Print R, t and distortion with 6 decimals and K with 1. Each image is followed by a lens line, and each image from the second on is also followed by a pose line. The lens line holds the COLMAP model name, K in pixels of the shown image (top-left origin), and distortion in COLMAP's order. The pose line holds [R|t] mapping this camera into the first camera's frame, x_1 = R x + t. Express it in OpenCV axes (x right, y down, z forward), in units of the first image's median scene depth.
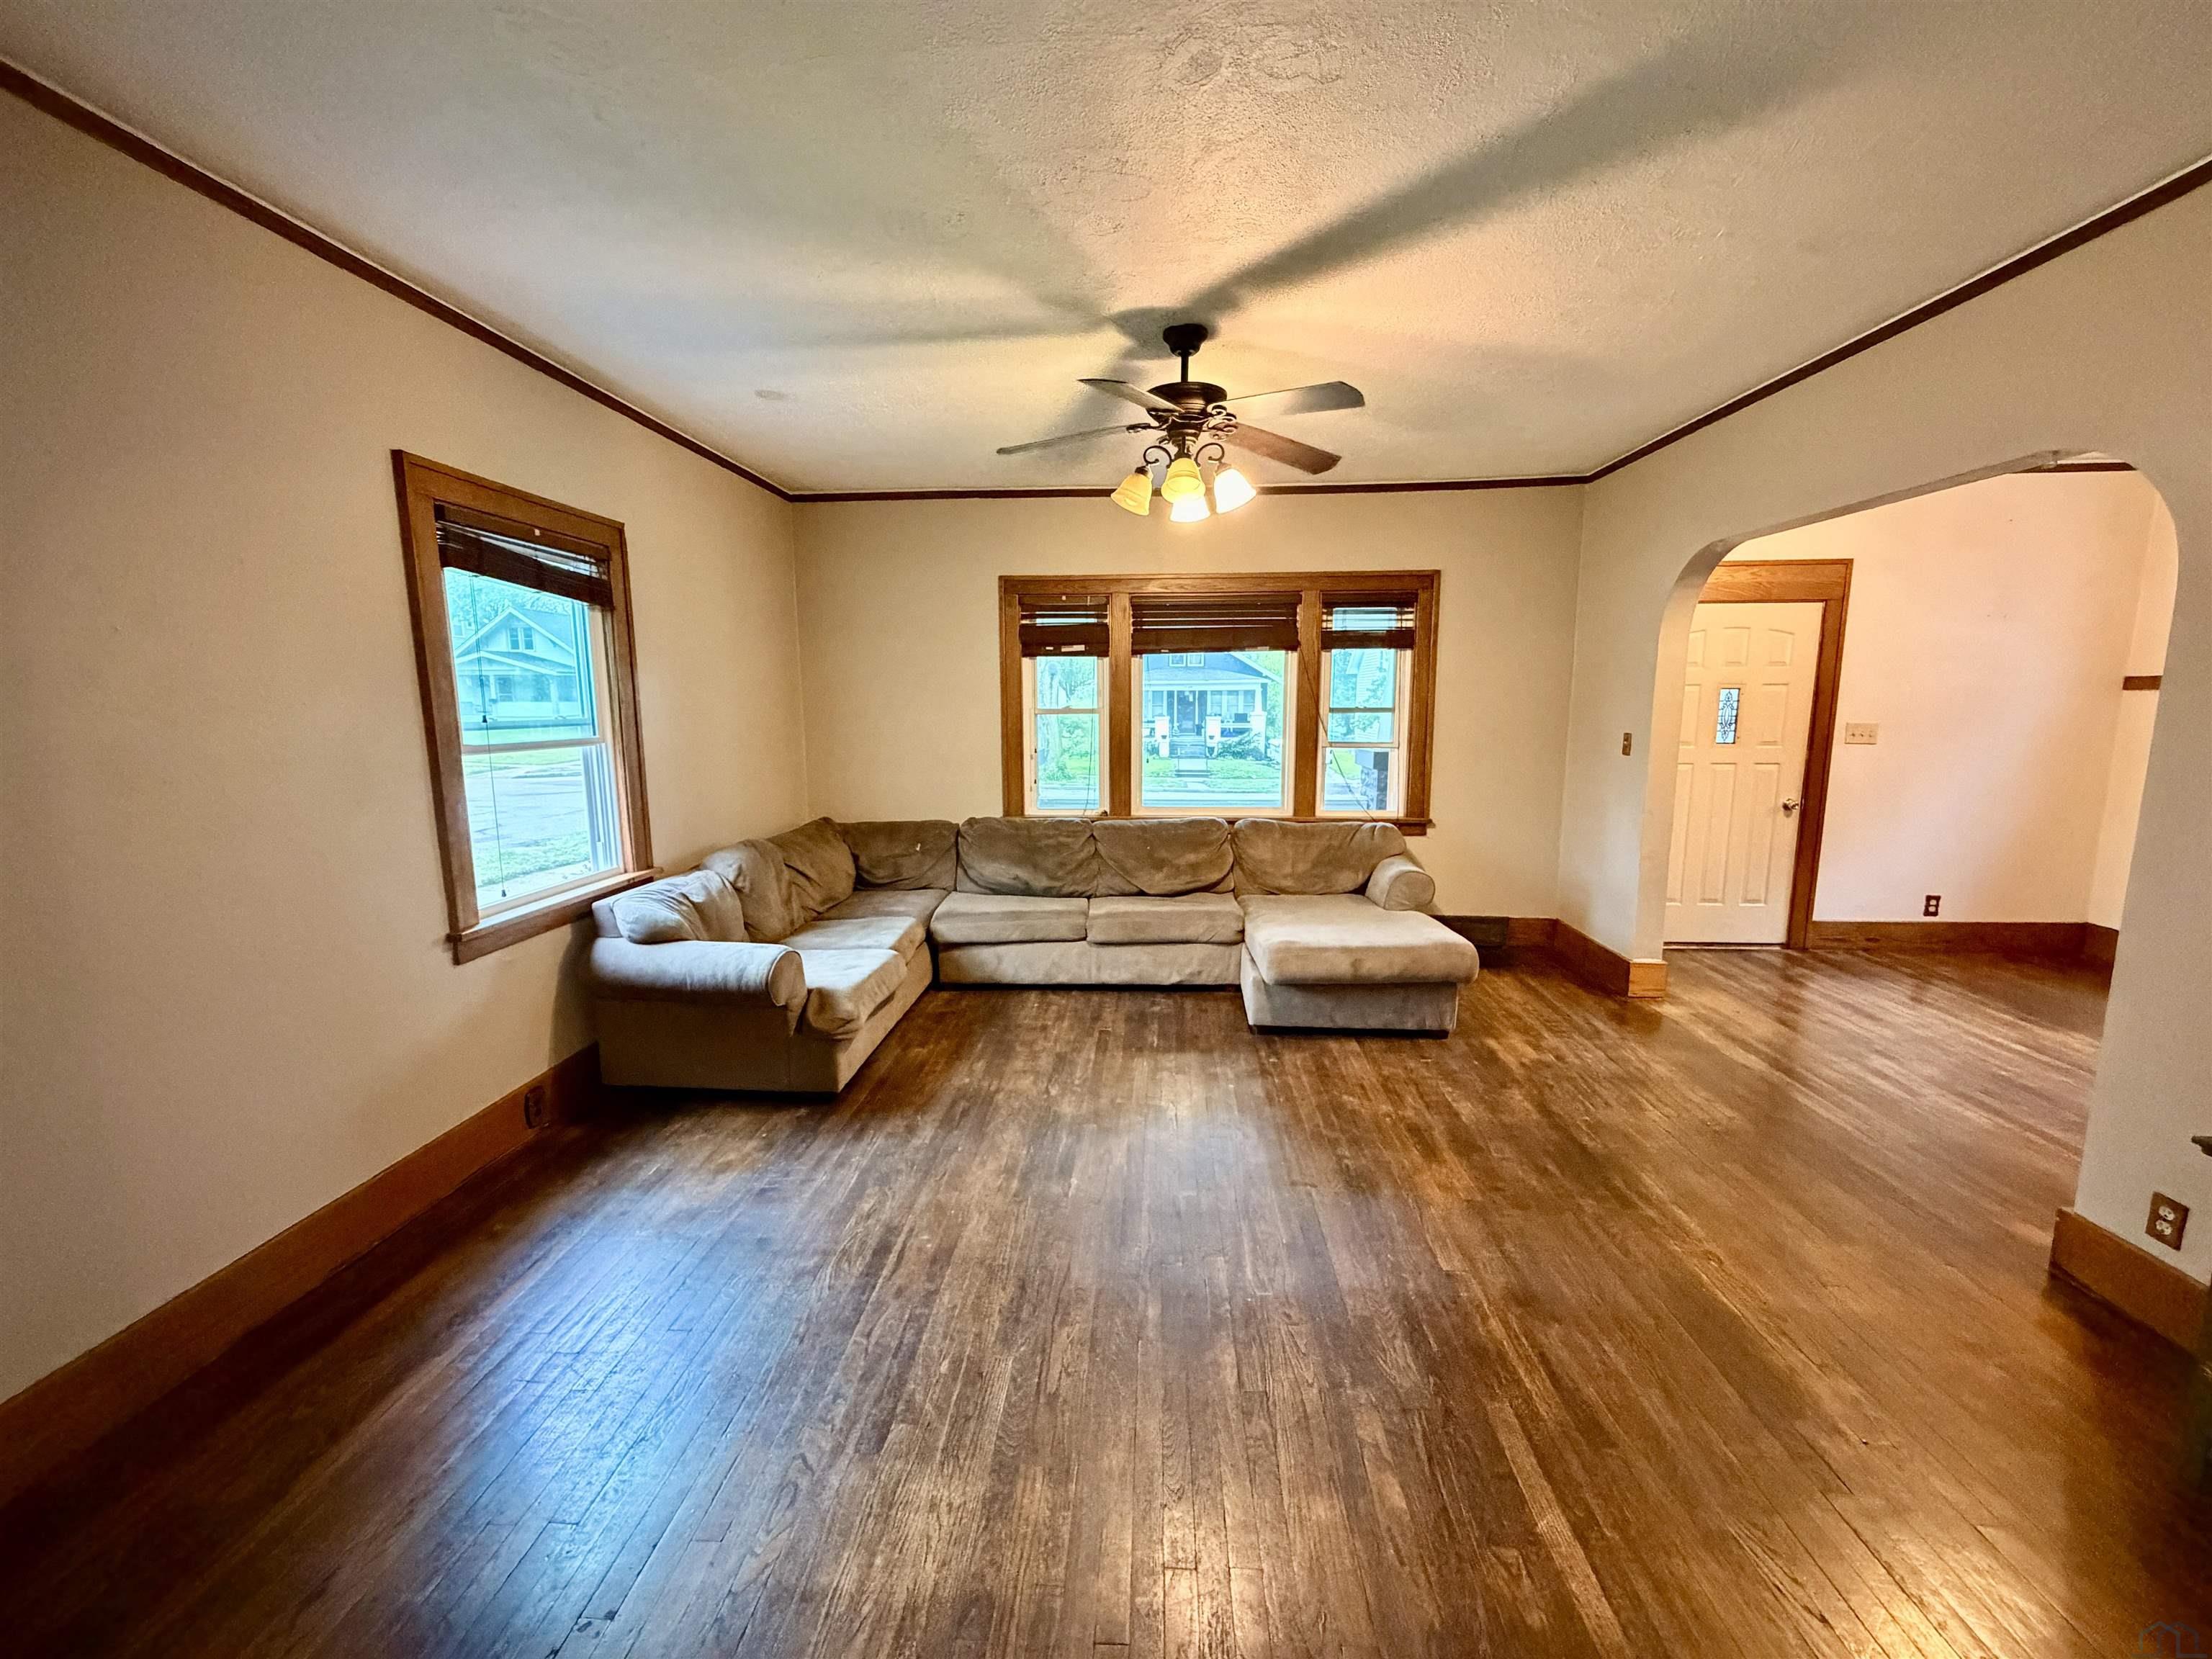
lens RADIAL K [[880.3, 0, 1108.3], [0, 880.3, 820.2], [0, 0, 1]] dist [-0.000908, 0.000128]
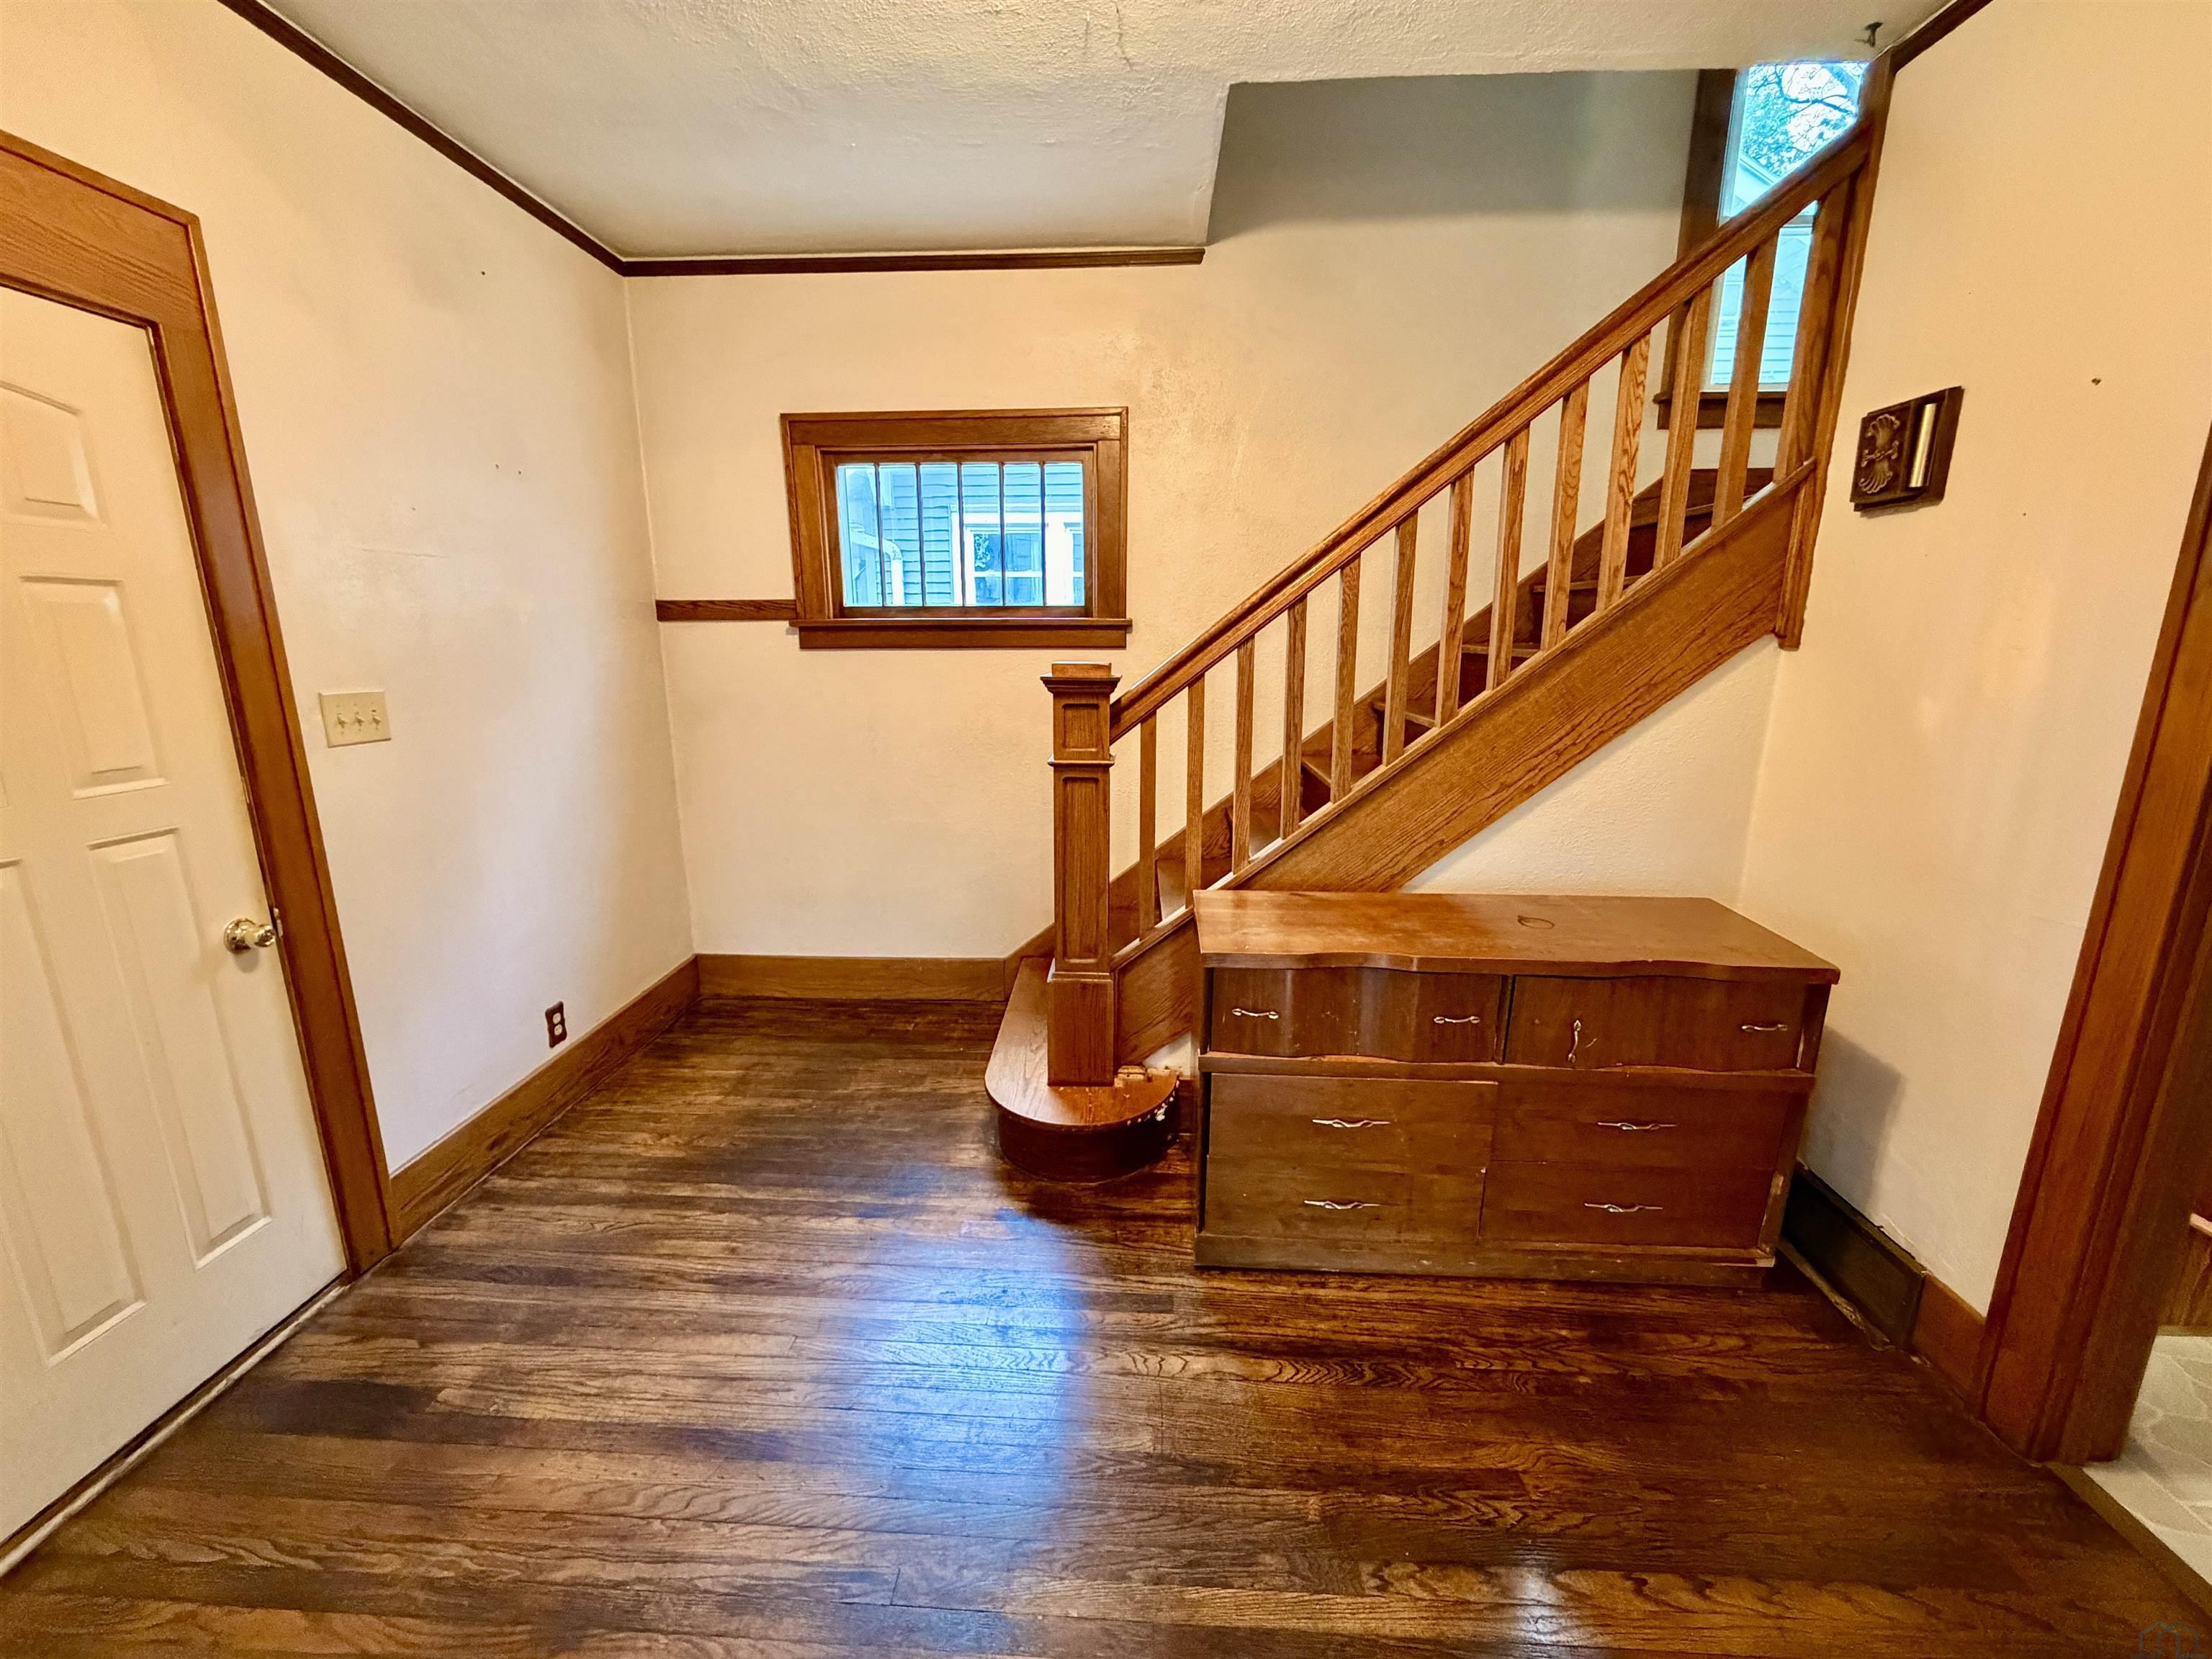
lens RADIAL K [[880.3, 0, 1111.3], [0, 880.3, 838.9], [0, 0, 1]] dist [-0.000908, 0.000128]
pose [[-0.015056, -0.219660, 0.975460, 0.437103], [0.129860, 0.966879, 0.219731, -0.087562], [-0.991418, 0.129982, 0.013967, 0.649918]]
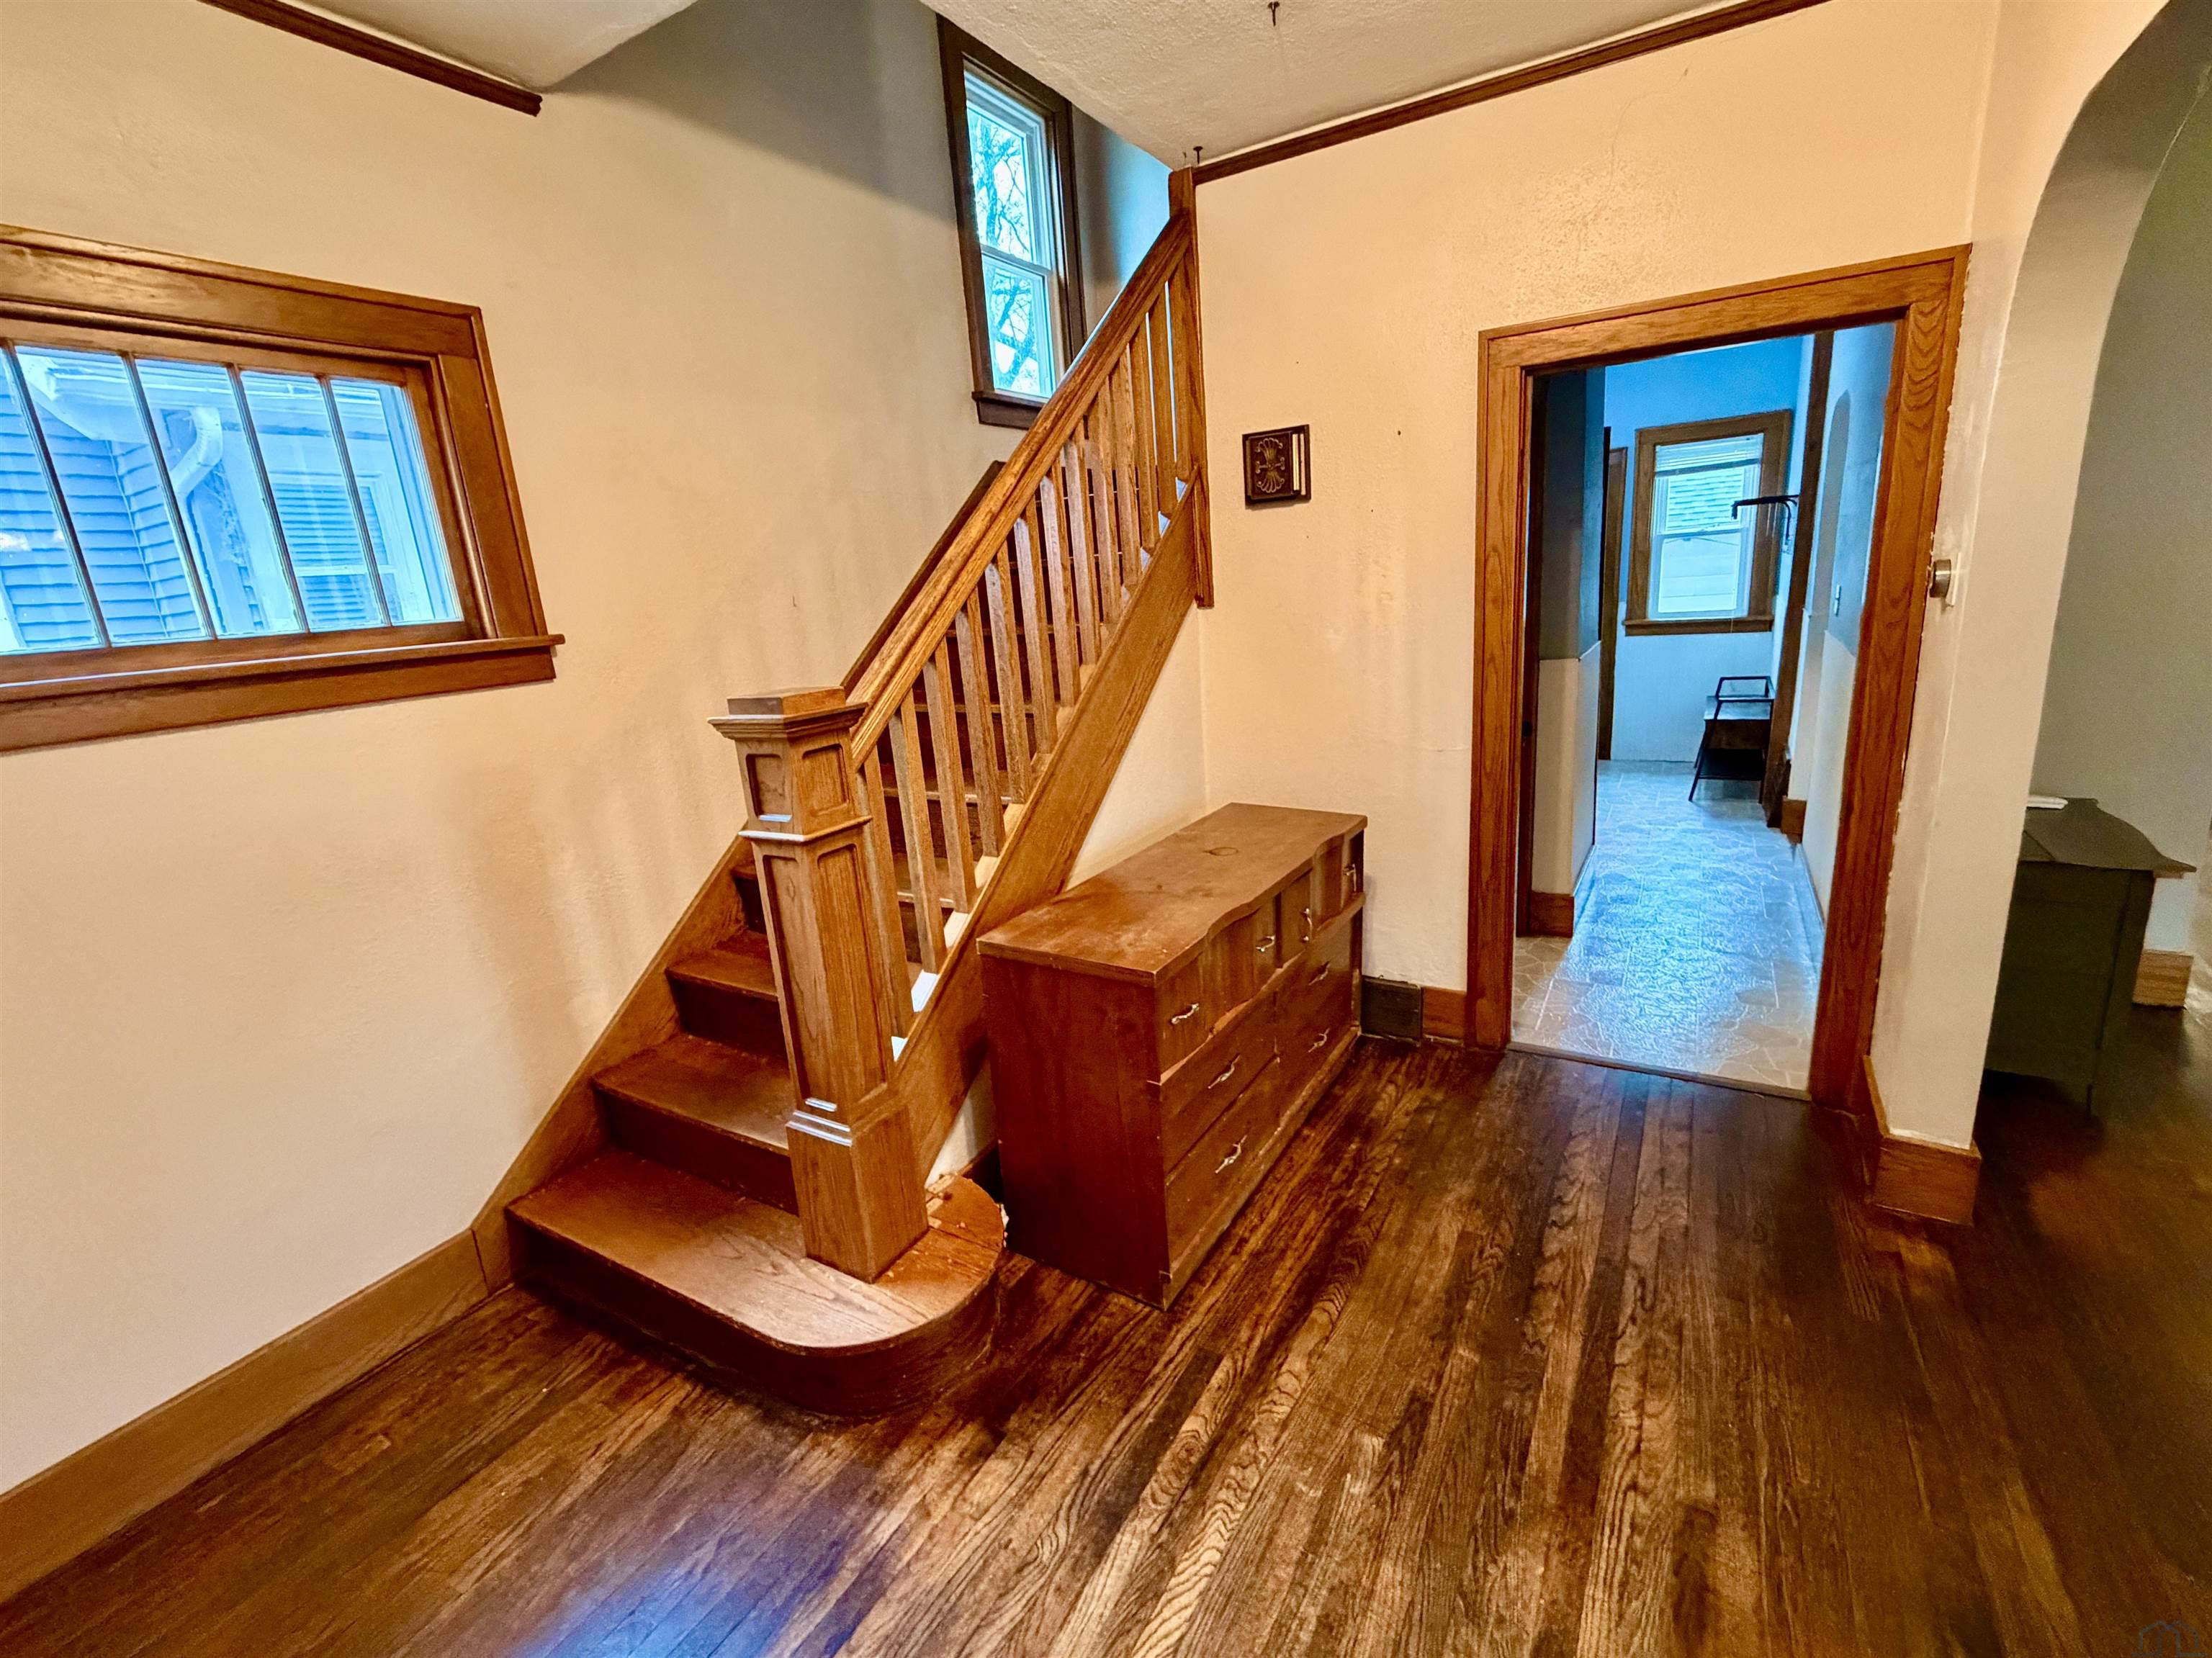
lens RADIAL K [[965.5, 0, 1111.9], [0, 965.5, 834.3], [0, 0, 1]] dist [-0.000472, -0.000446]
pose [[-0.882561, -0.047300, 0.467812, 0.624381], [0.141138, 0.922398, 0.359531, -0.136289], [-0.448515, 0.383334, -0.807397, 0.895545]]
